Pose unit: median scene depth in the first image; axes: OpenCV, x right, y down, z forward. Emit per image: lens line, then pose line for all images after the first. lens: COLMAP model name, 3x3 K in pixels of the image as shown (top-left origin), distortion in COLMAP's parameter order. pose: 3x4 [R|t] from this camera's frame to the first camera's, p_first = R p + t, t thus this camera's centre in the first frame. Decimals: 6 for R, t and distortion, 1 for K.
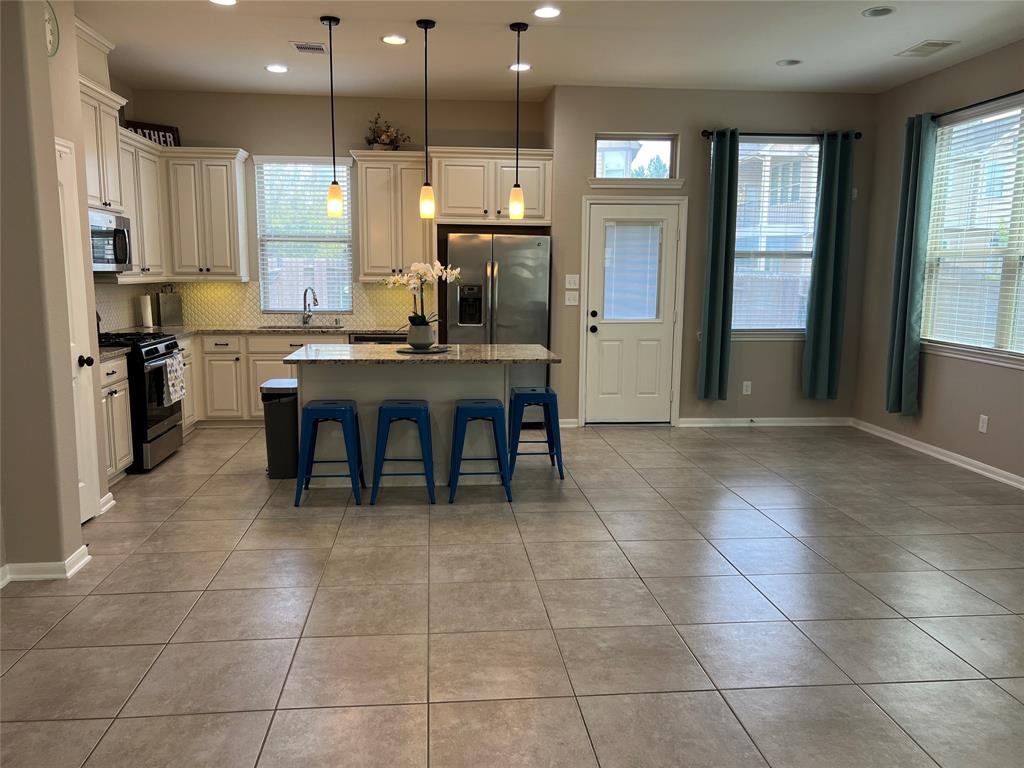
lens RADIAL K [[770.9, 0, 503.3], [0, 770.9, 384.6], [0, 0, 1]] dist [0.050187, -0.061628]
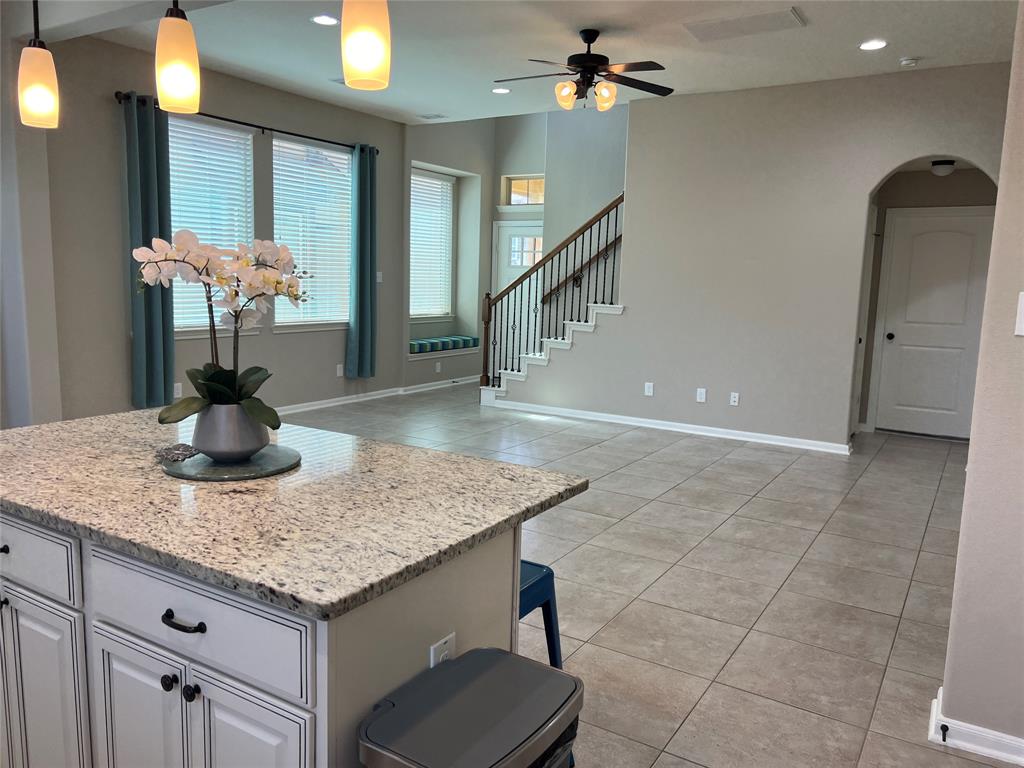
lens RADIAL K [[770.9, 0, 501.8], [0, 770.9, 385.7], [0, 0, 1]] dist [0.050187, -0.061628]
pose [[-0.791923, -0.118044, 0.599103, -0.339002], [0.055591, 0.963124, 0.263253, -0.135384], [-0.608085, 0.241781, -0.756158, 0.916434]]
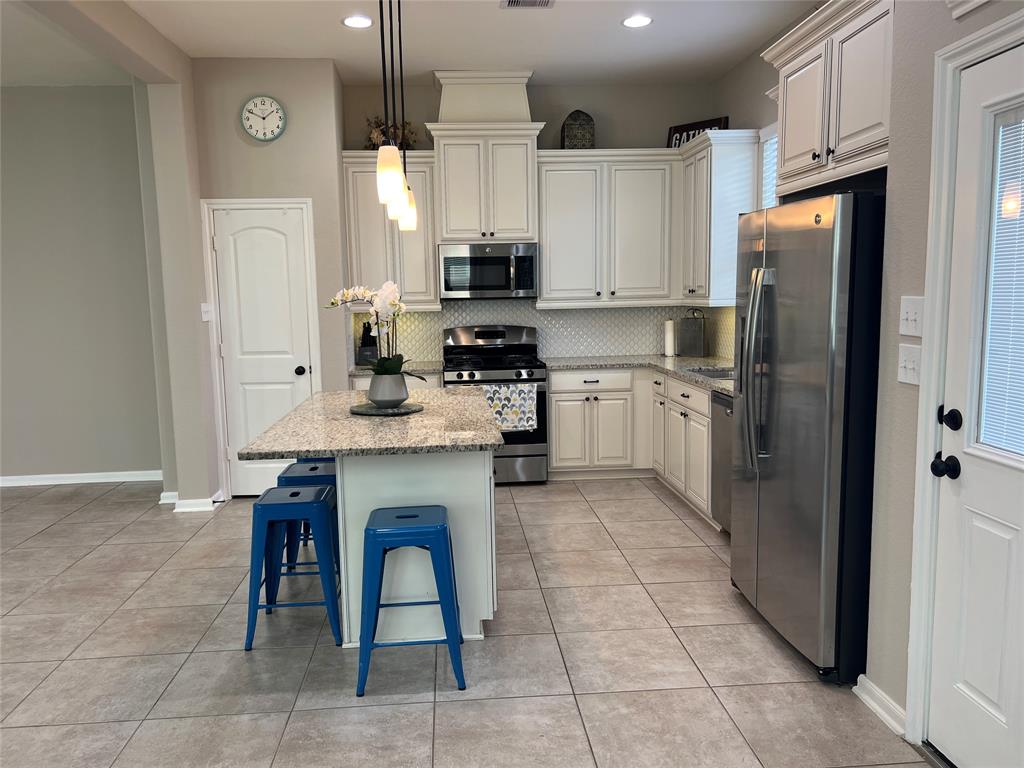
lens RADIAL K [[770.9, 0, 506.9], [0, 770.9, 389.1], [0, 0, 1]] dist [0.050187, -0.061628]
pose [[-0.021205, 0.119108, -0.992655, 0.446908], [-0.126684, 0.984555, 0.120842, -0.122711], [0.991716, 0.128316, -0.005788, 0.844005]]
